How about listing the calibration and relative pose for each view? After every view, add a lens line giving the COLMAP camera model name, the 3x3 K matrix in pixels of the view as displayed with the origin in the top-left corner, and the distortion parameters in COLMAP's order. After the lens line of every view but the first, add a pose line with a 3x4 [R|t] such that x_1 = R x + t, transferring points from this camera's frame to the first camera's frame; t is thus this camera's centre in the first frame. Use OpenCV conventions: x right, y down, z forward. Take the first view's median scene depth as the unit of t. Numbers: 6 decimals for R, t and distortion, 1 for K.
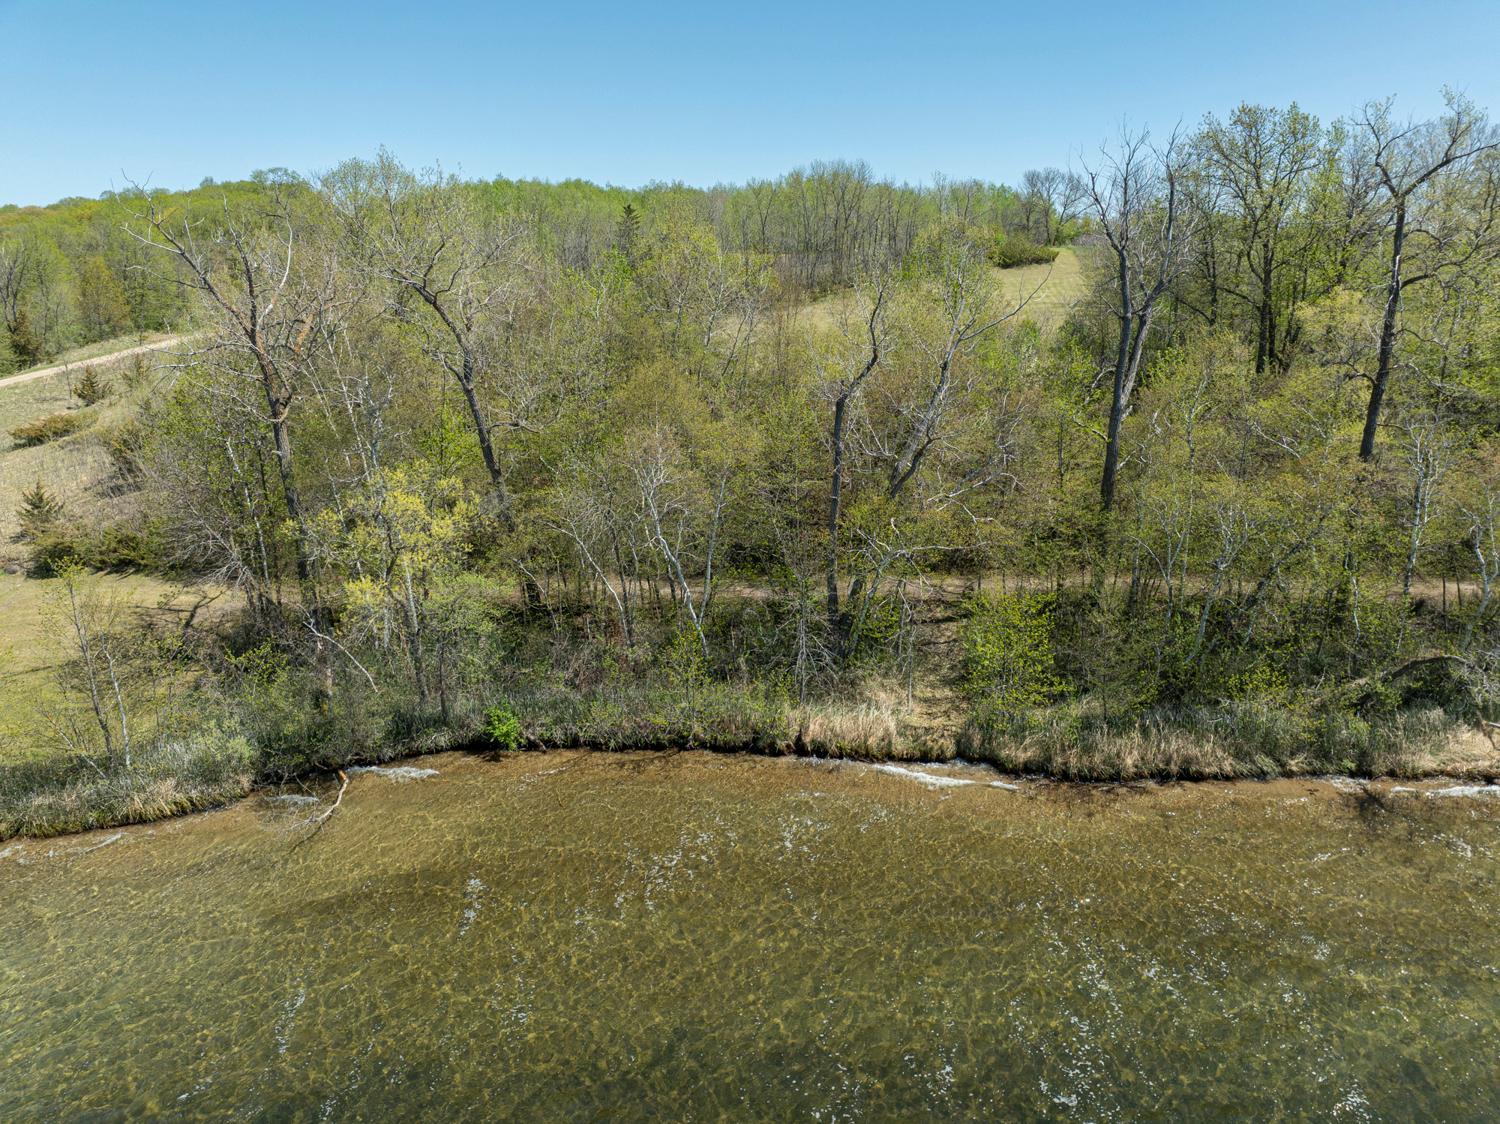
lens RADIAL K [[1086.5, 0, 745.1], [0, 1086.5, 538.7], [0, 0, 1]] dist [-0.038047, -0.004964]
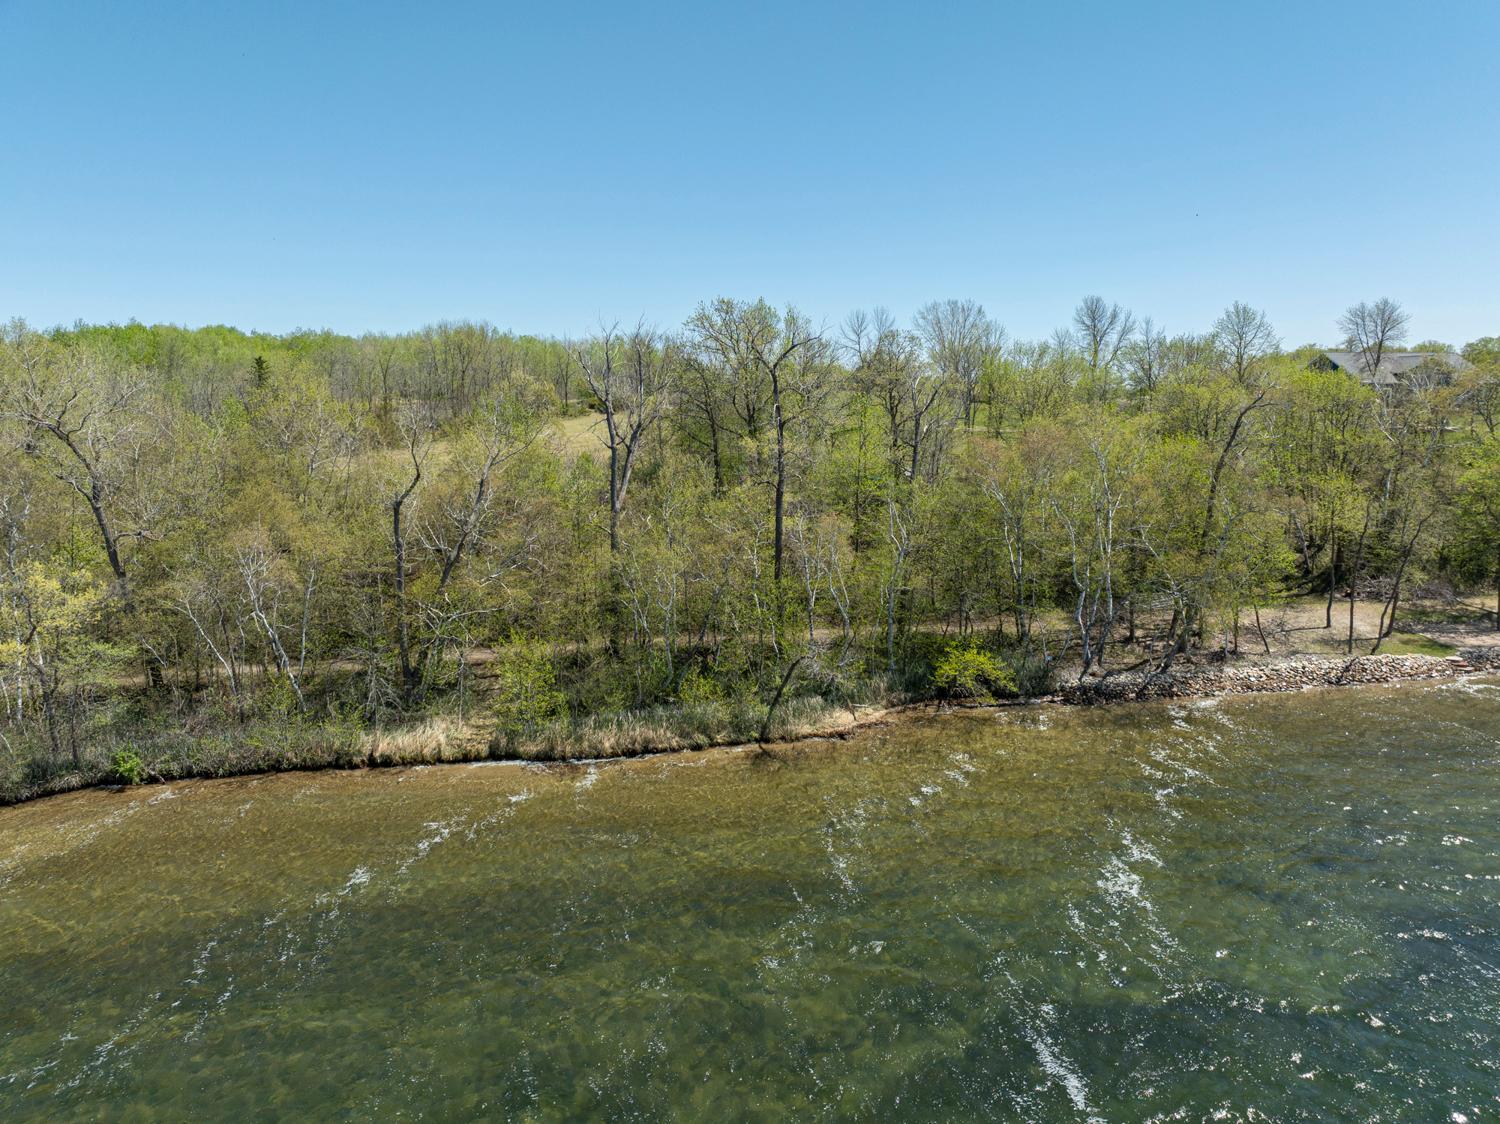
lens RADIAL K [[1094.5, 0, 756.2], [0, 1094.5, 537.0], [0, 0, 1]] dist [-0.032925, 0.004996]
pose [[0.954964, -0.032523, 0.294933, 0.115635], [0.070832, 0.990225, -0.120155, 0.112369], [-0.288143, 0.135634, 0.947933, -0.451580]]
